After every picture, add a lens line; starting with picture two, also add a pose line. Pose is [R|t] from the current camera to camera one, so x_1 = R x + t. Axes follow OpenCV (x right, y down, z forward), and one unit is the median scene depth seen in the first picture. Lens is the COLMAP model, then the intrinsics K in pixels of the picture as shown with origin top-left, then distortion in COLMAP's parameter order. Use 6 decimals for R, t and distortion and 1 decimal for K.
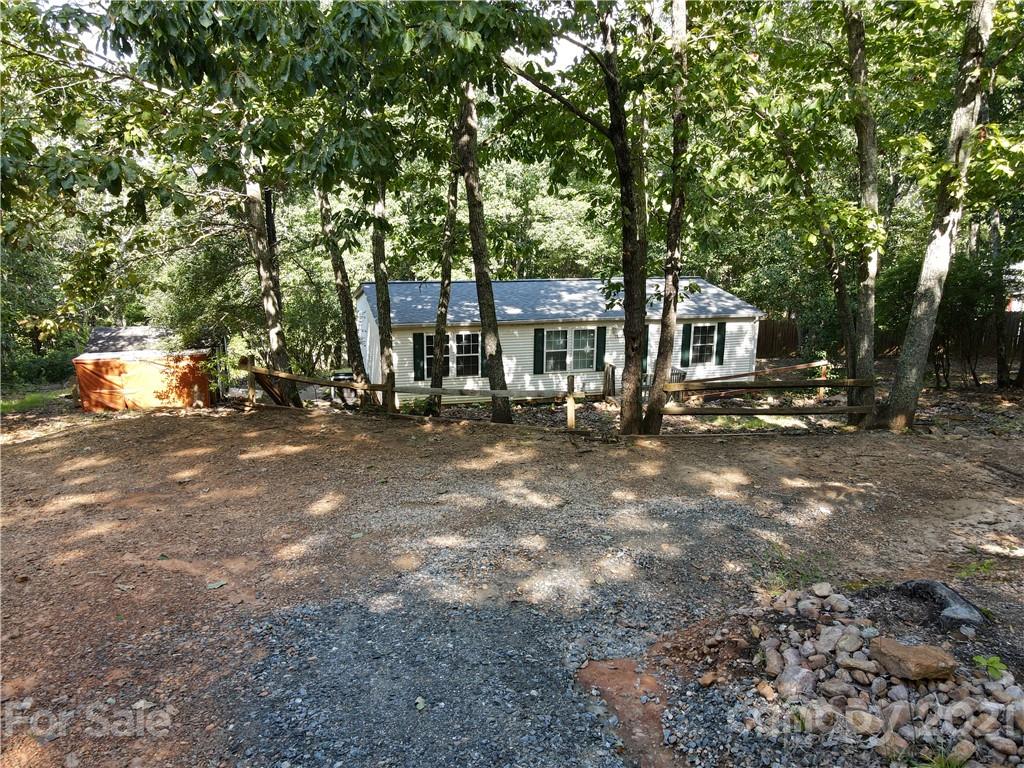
lens RADIAL K [[744.8, 0, 504.7], [0, 744.8, 390.4], [0, 0, 1]] dist [0.009611, 0.012824]
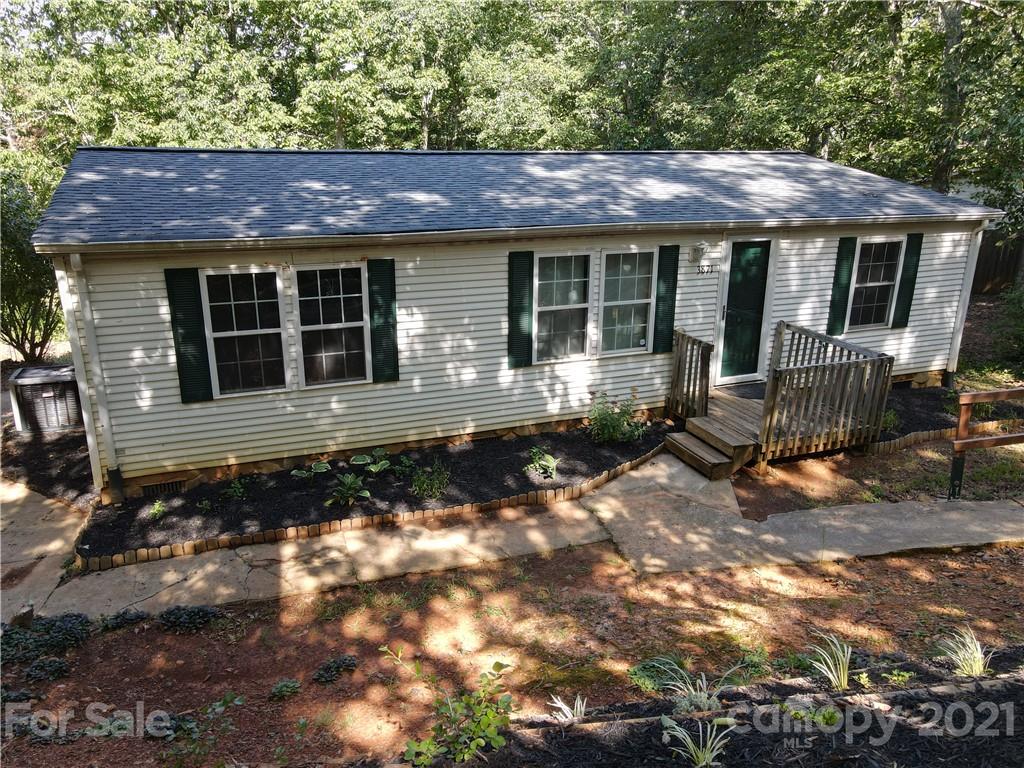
lens RADIAL K [[744.8, 0, 504.7], [0, 744.8, 390.4], [0, 0, 1]] dist [0.009611, 0.012824]
pose [[0.994963, -0.028795, 0.096013, -0.001746], [0.020231, 0.995826, 0.088997, -0.044401], [-0.098175, -0.086607, 0.991393, 0.591073]]
